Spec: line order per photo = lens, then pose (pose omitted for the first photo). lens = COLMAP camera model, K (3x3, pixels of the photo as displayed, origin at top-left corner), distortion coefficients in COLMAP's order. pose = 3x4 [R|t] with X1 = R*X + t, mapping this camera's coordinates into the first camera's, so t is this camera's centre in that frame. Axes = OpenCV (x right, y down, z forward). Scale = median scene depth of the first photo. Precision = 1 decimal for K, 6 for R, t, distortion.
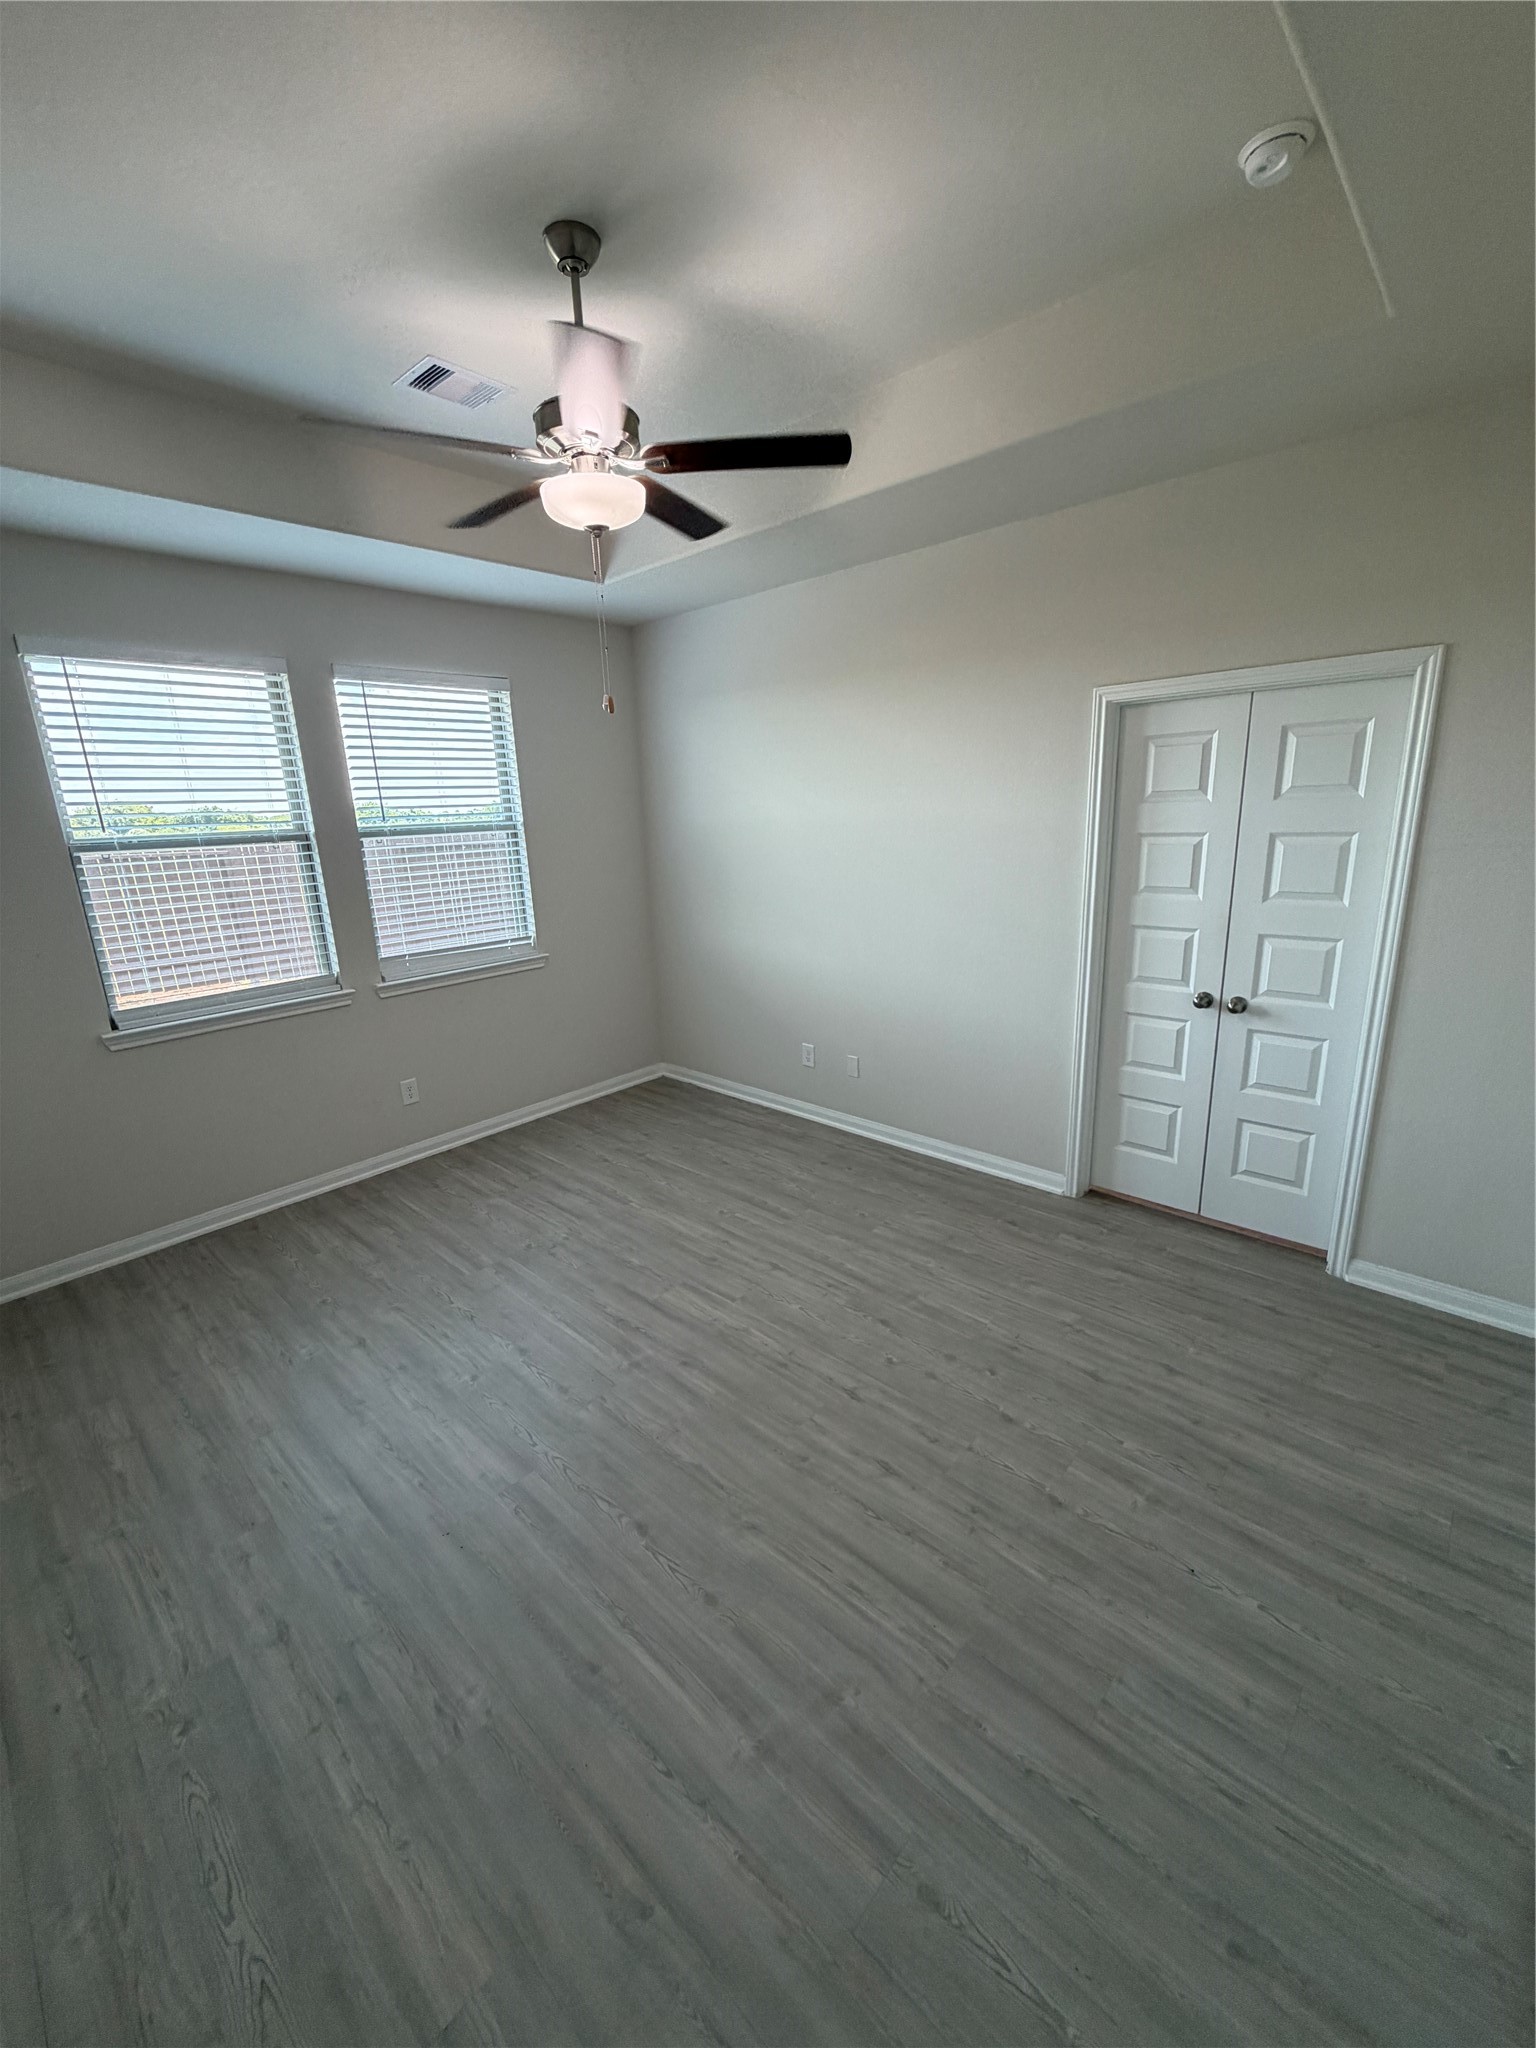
lens RADIAL K [[831.9, 0, 768.0], [0, 831.9, 1024.0], [0, 0, 1]] dist [-0.000614, -0.000241]
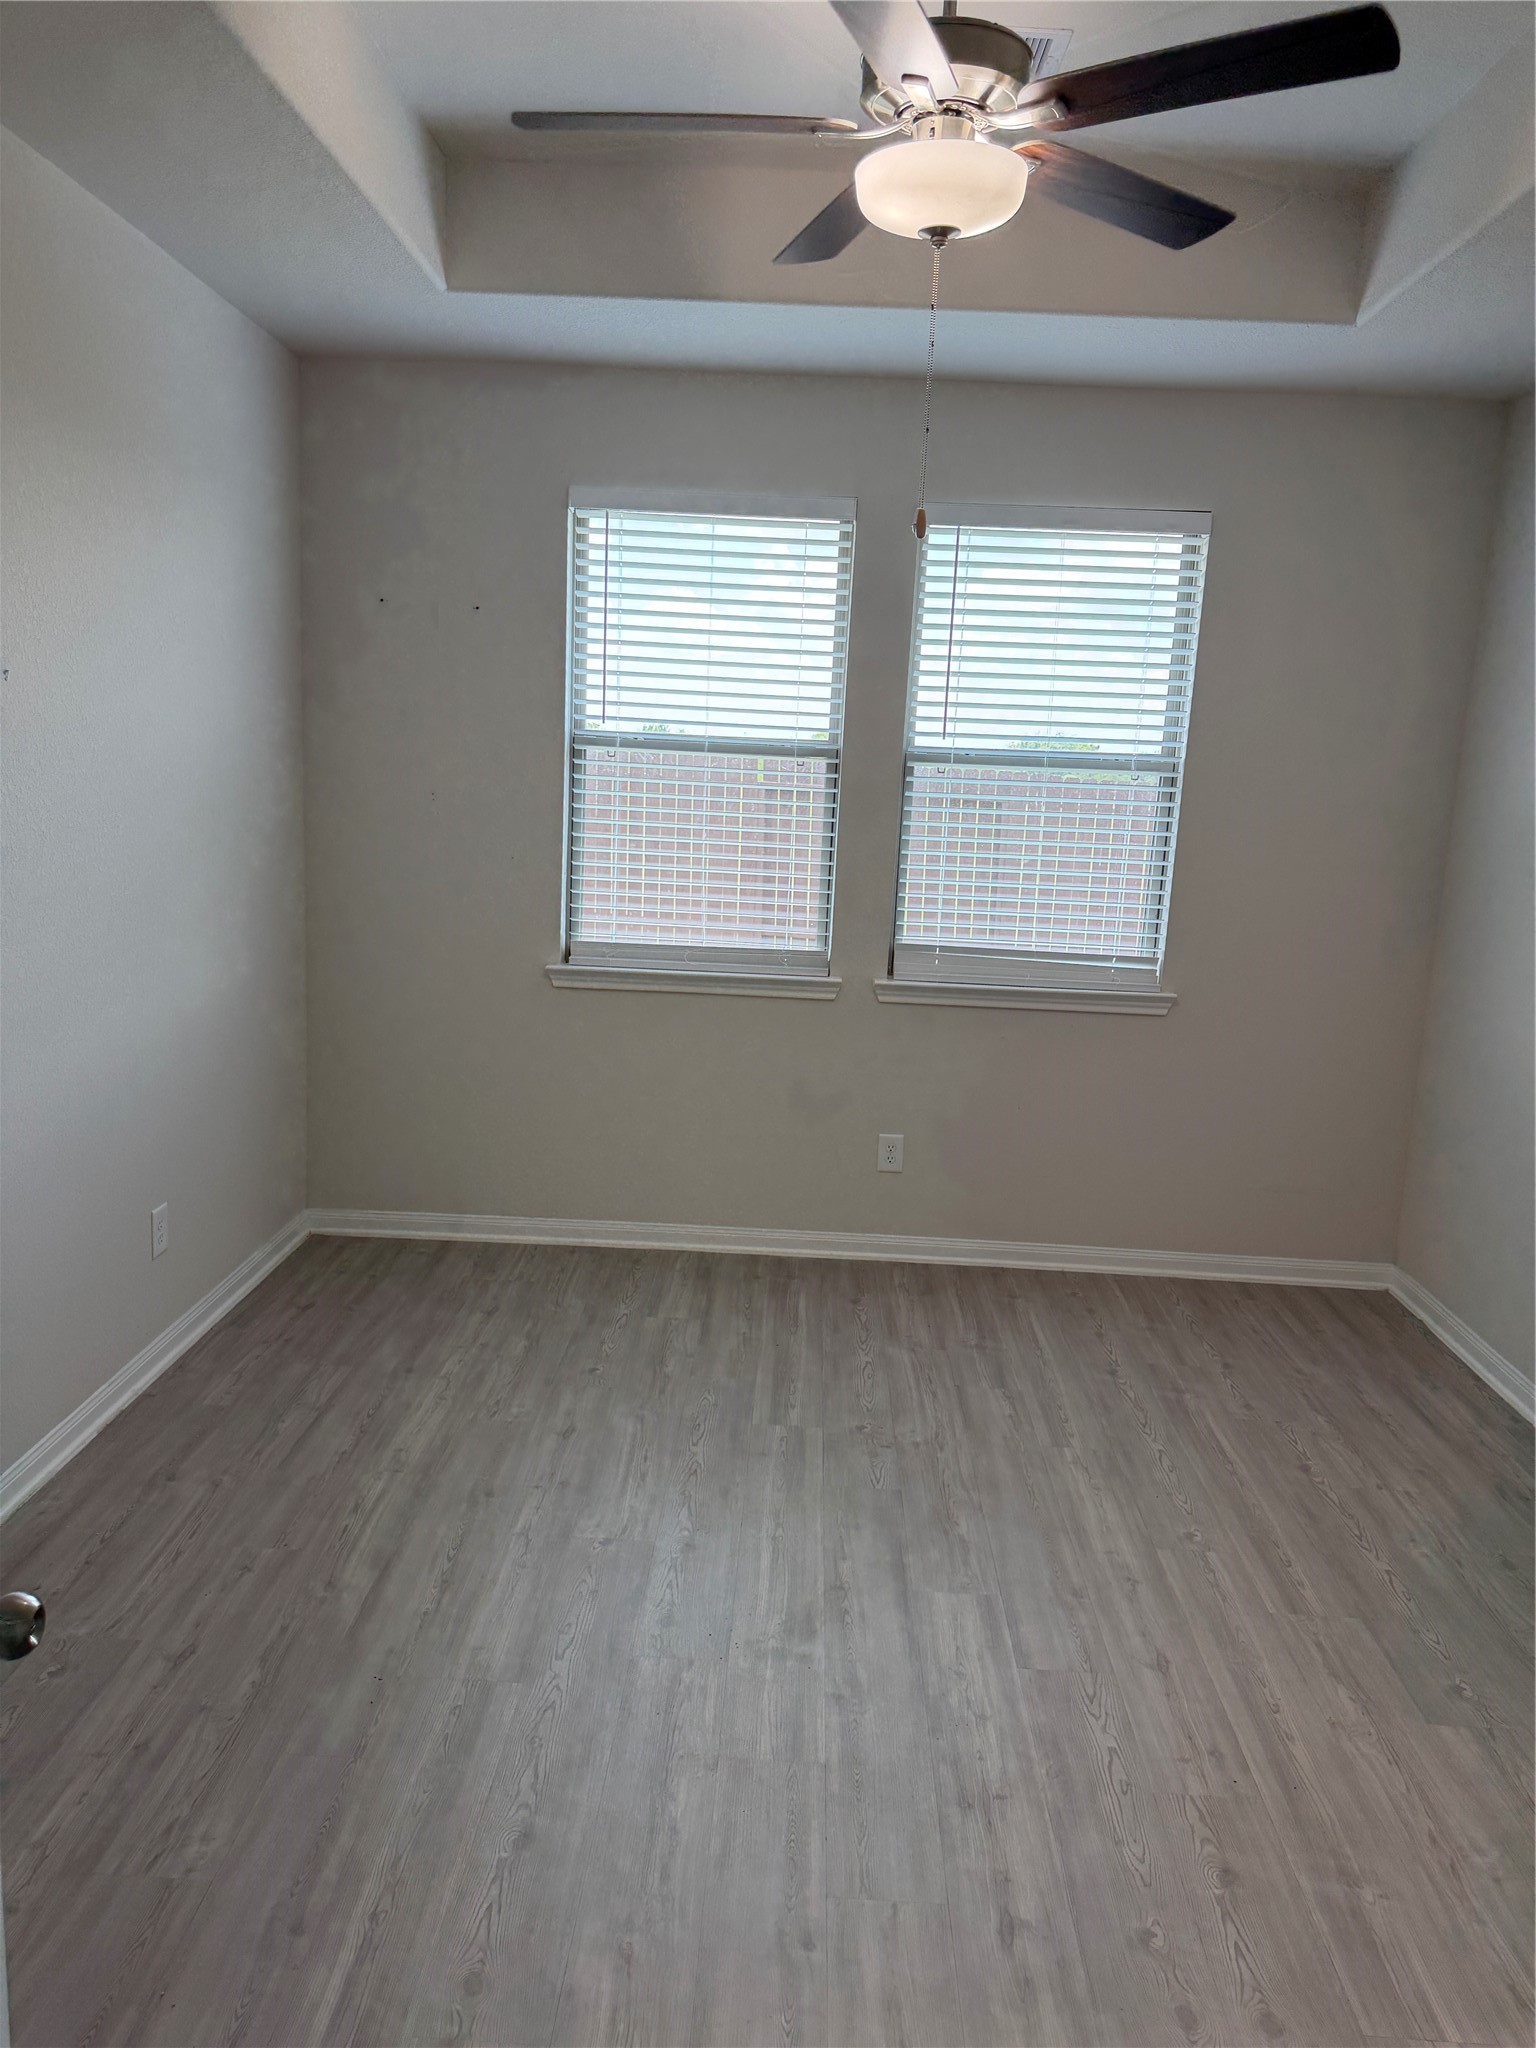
lens RADIAL K [[1441.3, 0, 715.2], [0, 1441.3, 1033.3], [0, 0, 1]] dist [0.093945, -0.132021]
pose [[0.639896, 0.210701, -0.739011, 0.337209], [-0.265769, 0.963012, 0.044442, -0.025824], [0.721041, 0.167968, 0.672225, 0.156357]]
